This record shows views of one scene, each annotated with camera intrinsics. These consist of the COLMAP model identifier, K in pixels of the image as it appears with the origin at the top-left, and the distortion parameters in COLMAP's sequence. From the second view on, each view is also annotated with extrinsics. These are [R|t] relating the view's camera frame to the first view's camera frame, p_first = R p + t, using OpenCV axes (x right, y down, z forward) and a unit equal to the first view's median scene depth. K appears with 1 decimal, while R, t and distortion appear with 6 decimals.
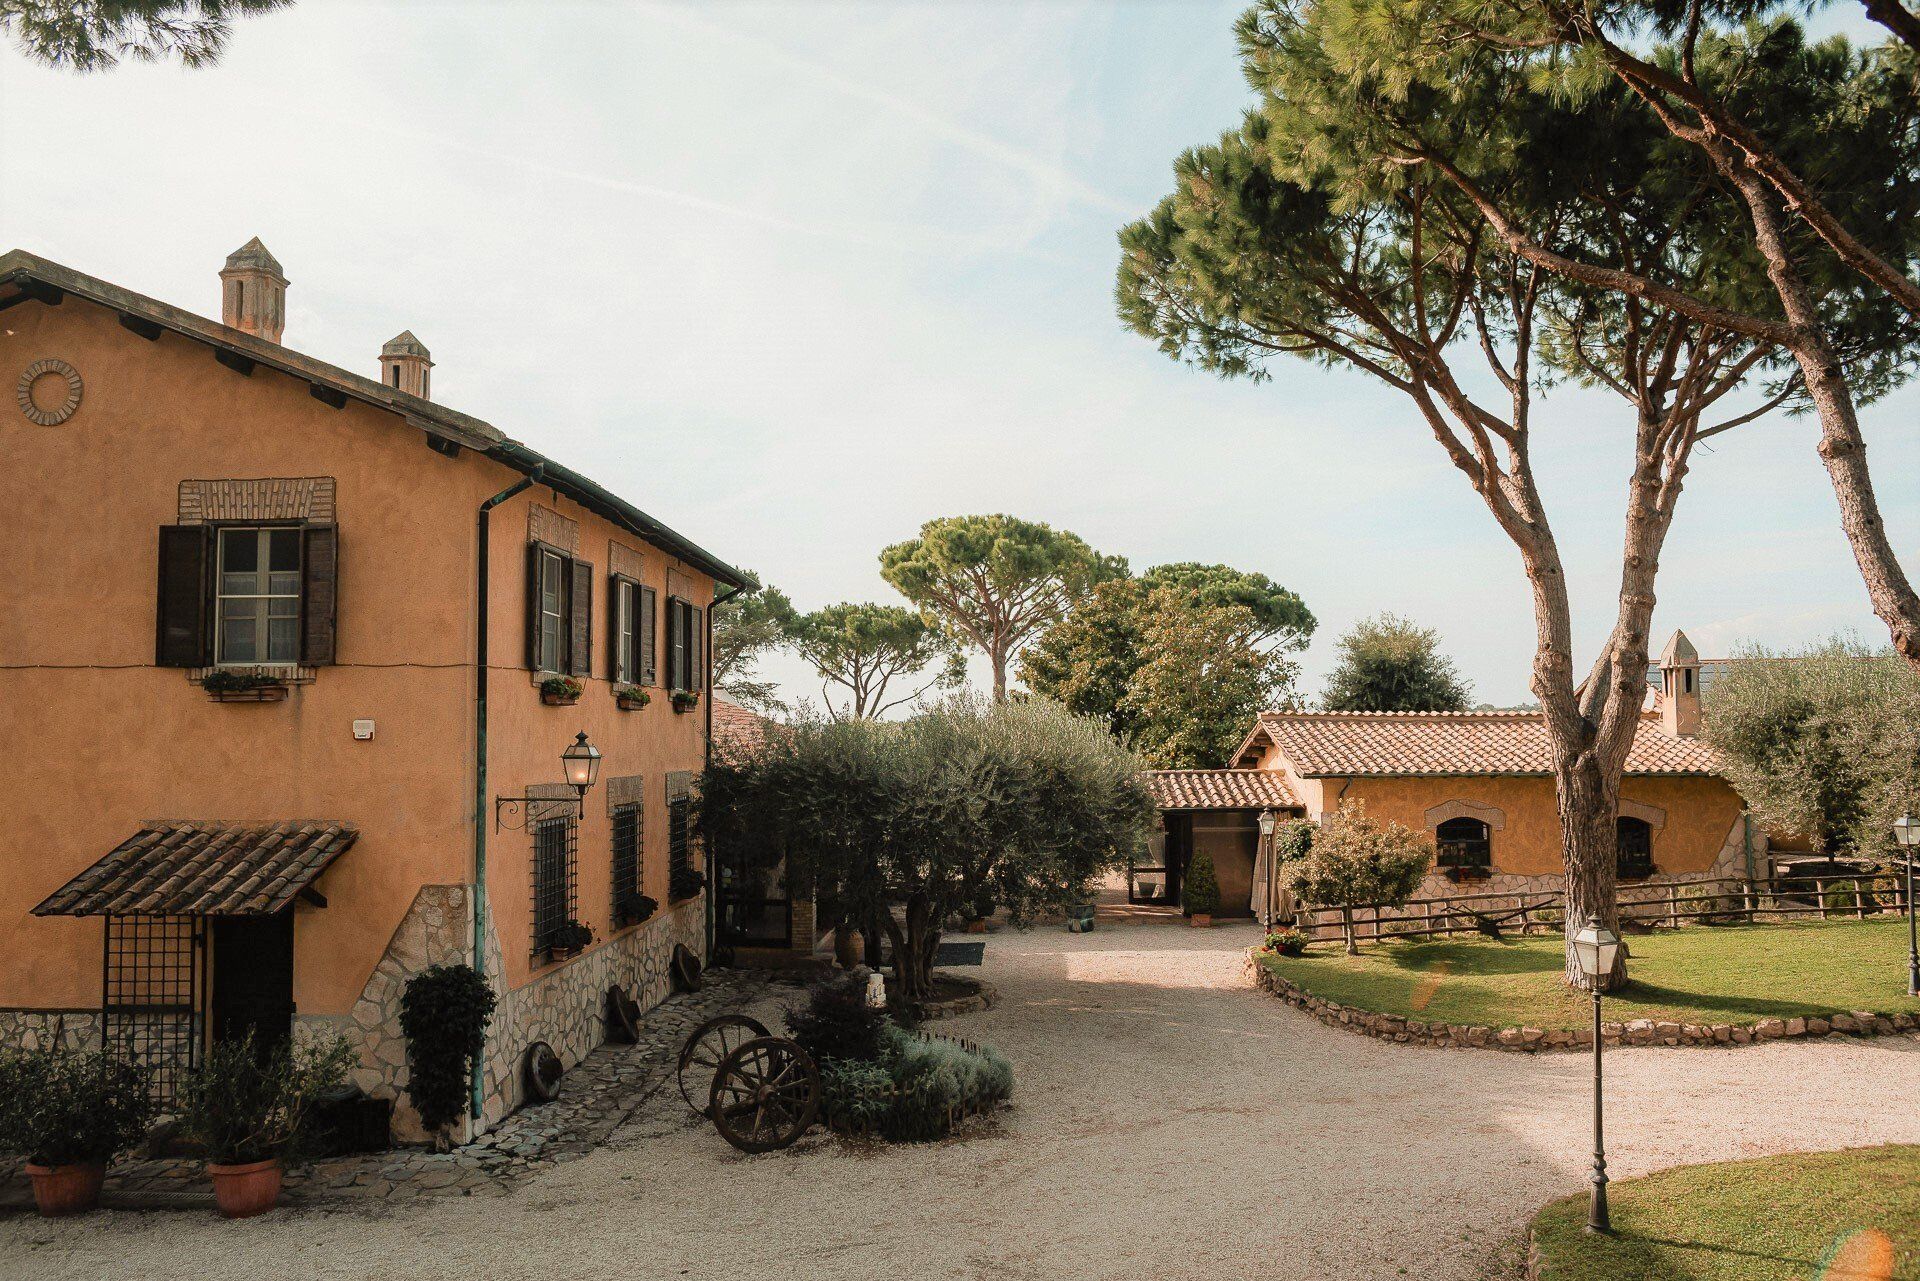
lens RADIAL K [[1982.9, 0, 960.0], [0, 1982.9, 640.5], [0, 0, 1]] dist [-0.027474, 0.004077]
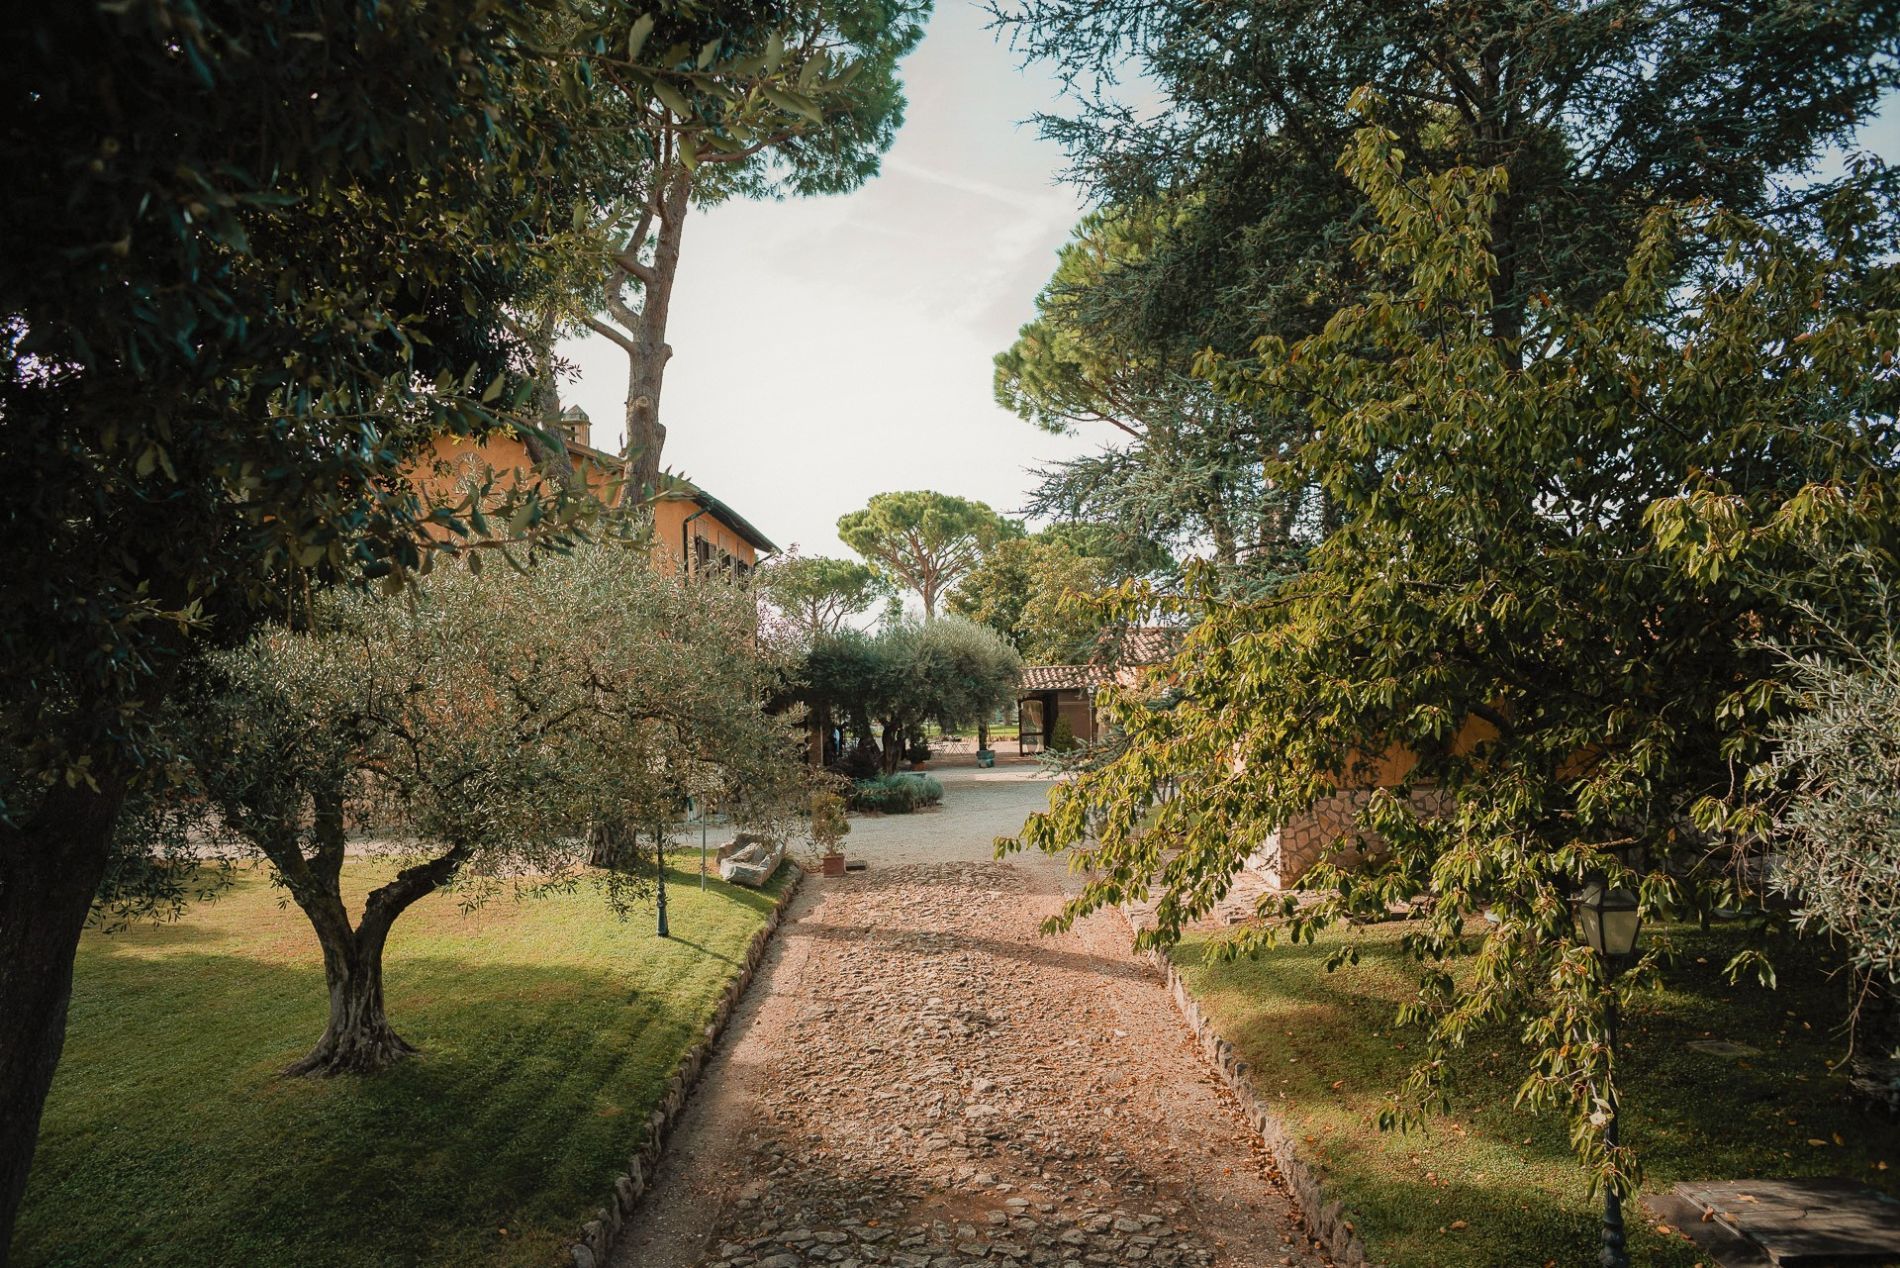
lens RADIAL K [[1962.3, 0, 950.0], [0, 1962.3, 634.0], [0, 0, 1]] dist [-0.027474, 0.004077]
pose [[0.999314, -0.019868, 0.031245, -0.008210], [0.019132, 0.999536, 0.023688, 0.002248], [-0.031701, -0.023074, 0.999231, -0.319421]]
